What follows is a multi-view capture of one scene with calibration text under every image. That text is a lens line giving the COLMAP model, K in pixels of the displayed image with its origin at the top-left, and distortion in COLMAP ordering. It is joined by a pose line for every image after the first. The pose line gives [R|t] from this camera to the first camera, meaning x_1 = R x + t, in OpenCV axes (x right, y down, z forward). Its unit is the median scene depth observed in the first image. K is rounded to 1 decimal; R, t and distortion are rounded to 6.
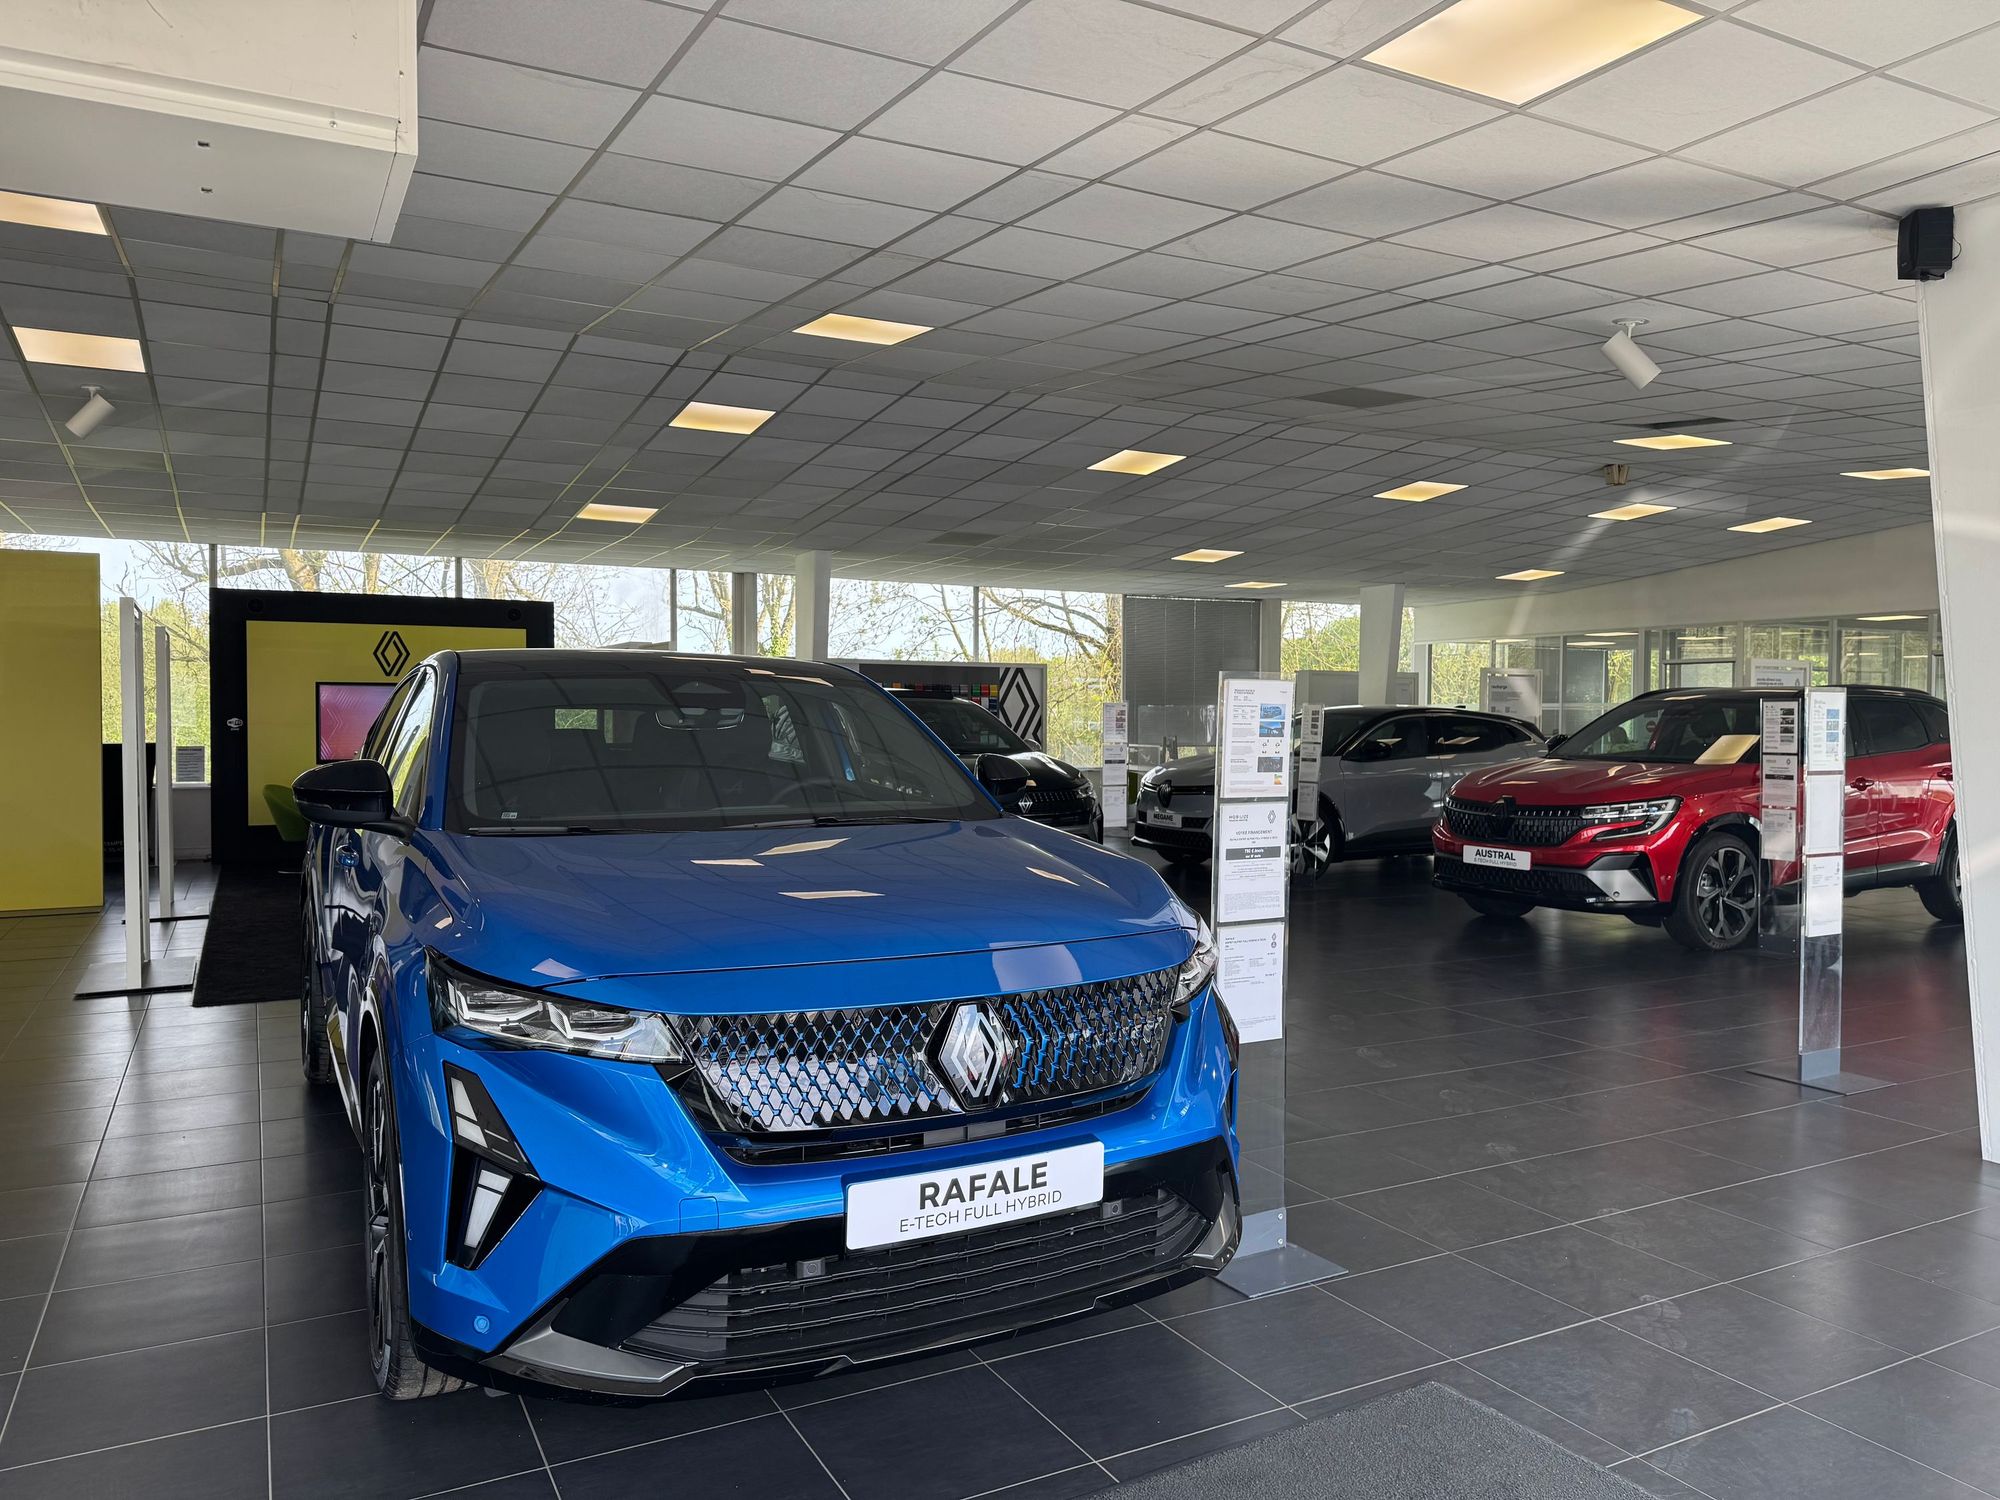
lens RADIAL K [[1381.2, 0, 1000.0], [0, 1381.2, 750.0], [0, 0, 1]] dist [0.105204, -0.144524]
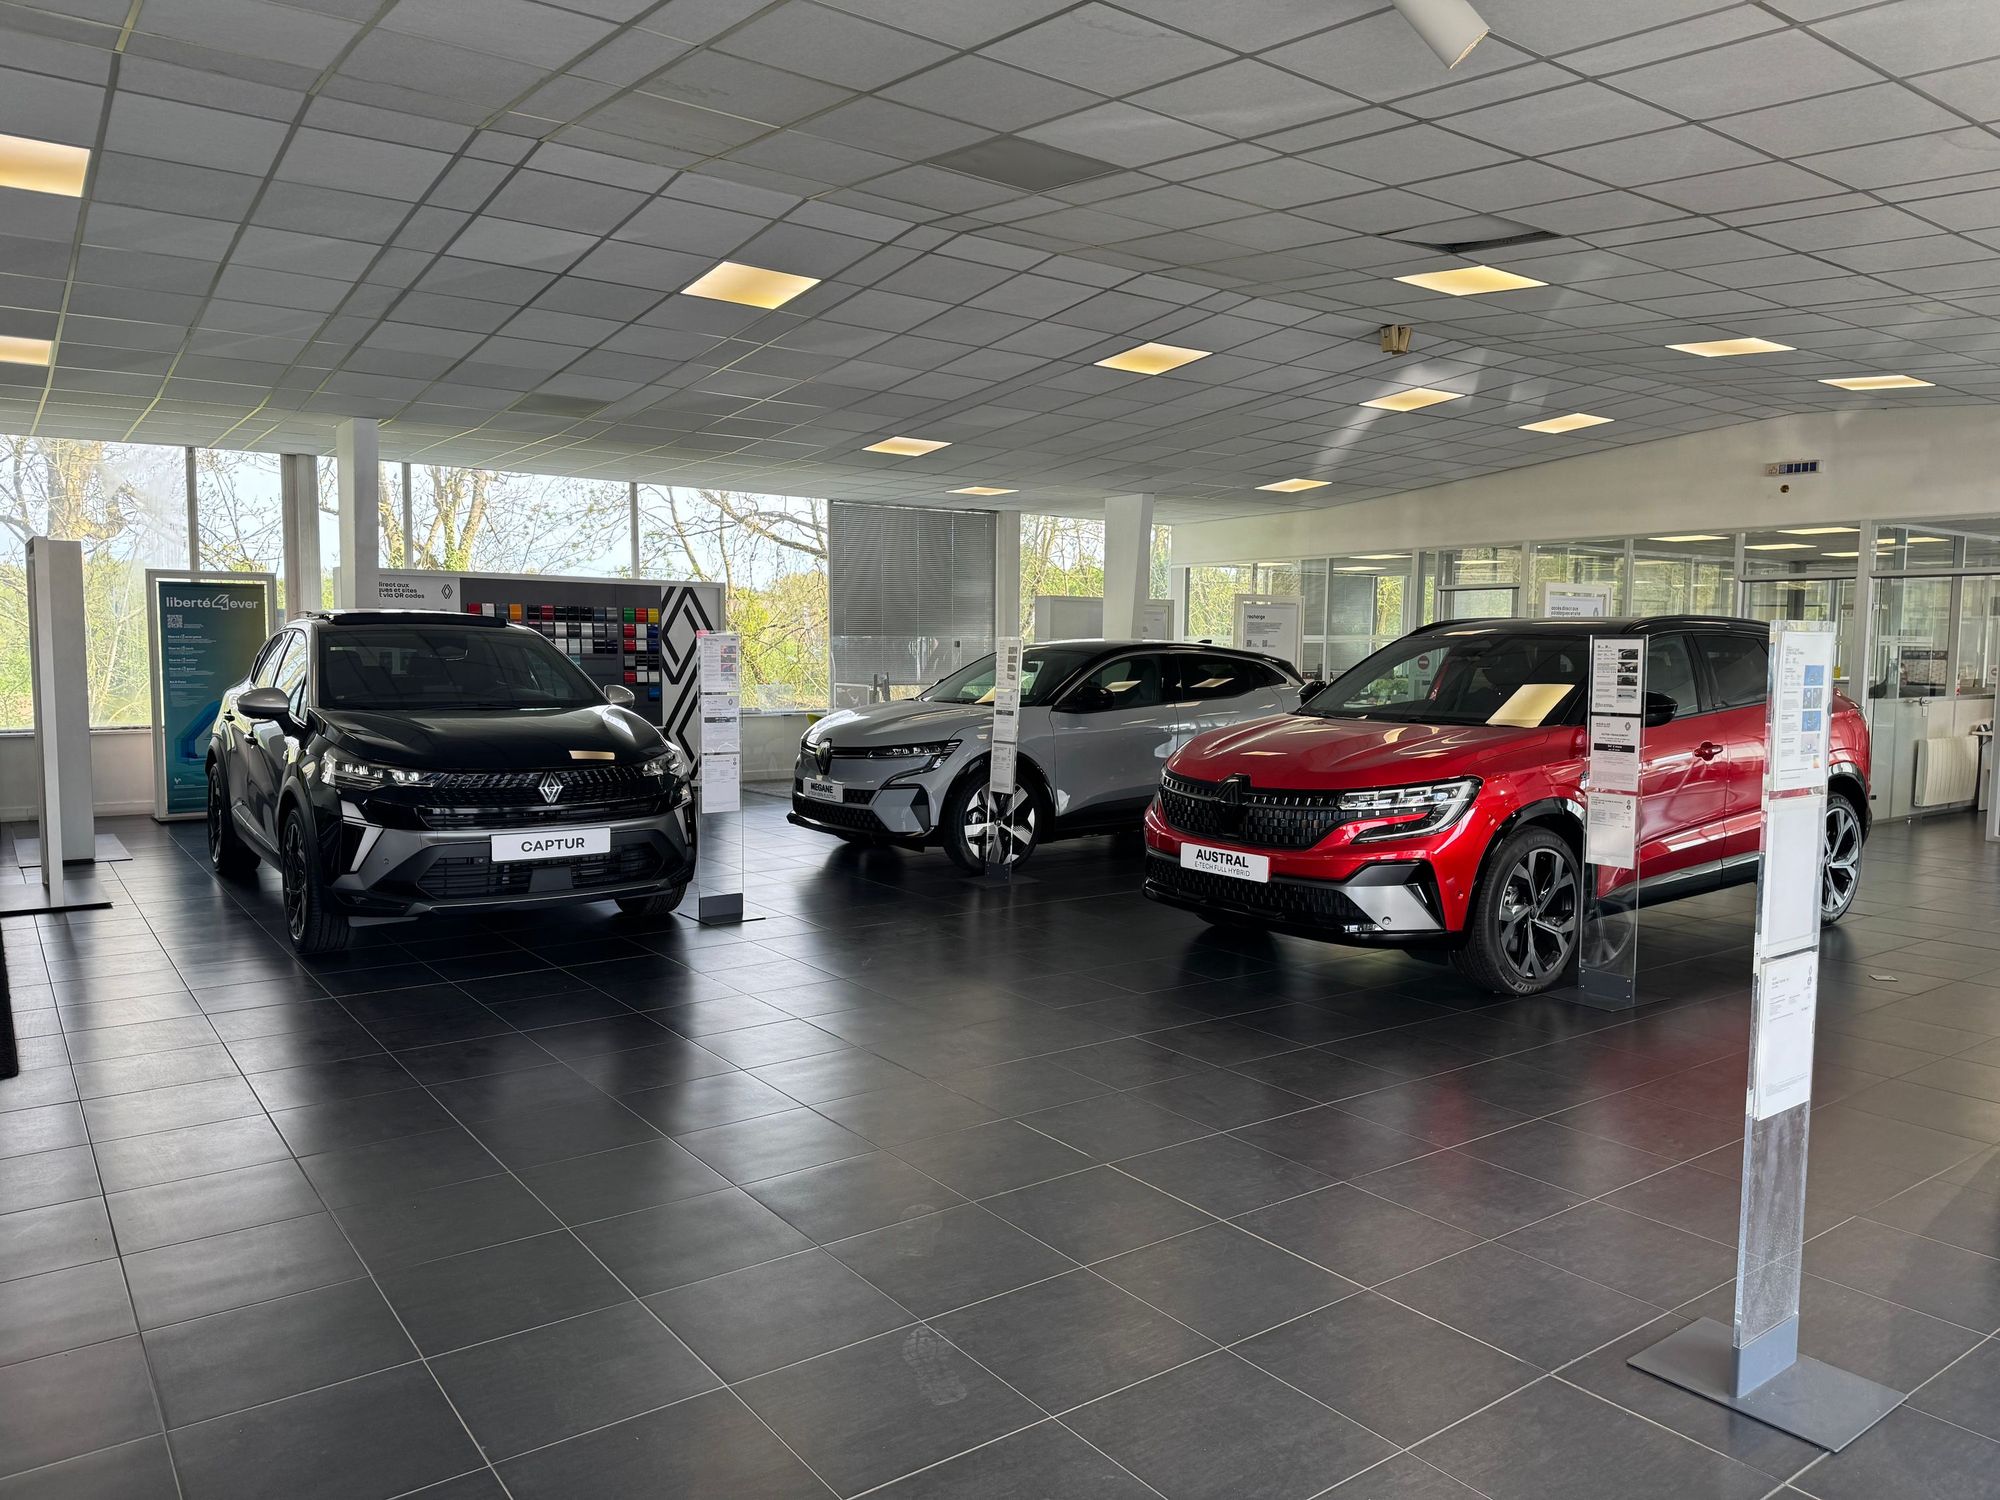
lens RADIAL K [[1373.7, 0, 1004.8], [0, 1373.7, 741.4], [0, 0, 1]] dist [0.250581, -0.362693]
pose [[0.988736, -0.006814, 0.149512, 0.109379], [-0.000181, 0.998908, 0.046716, -0.012153], [-0.149667, -0.046217, 0.987656, 0.254665]]
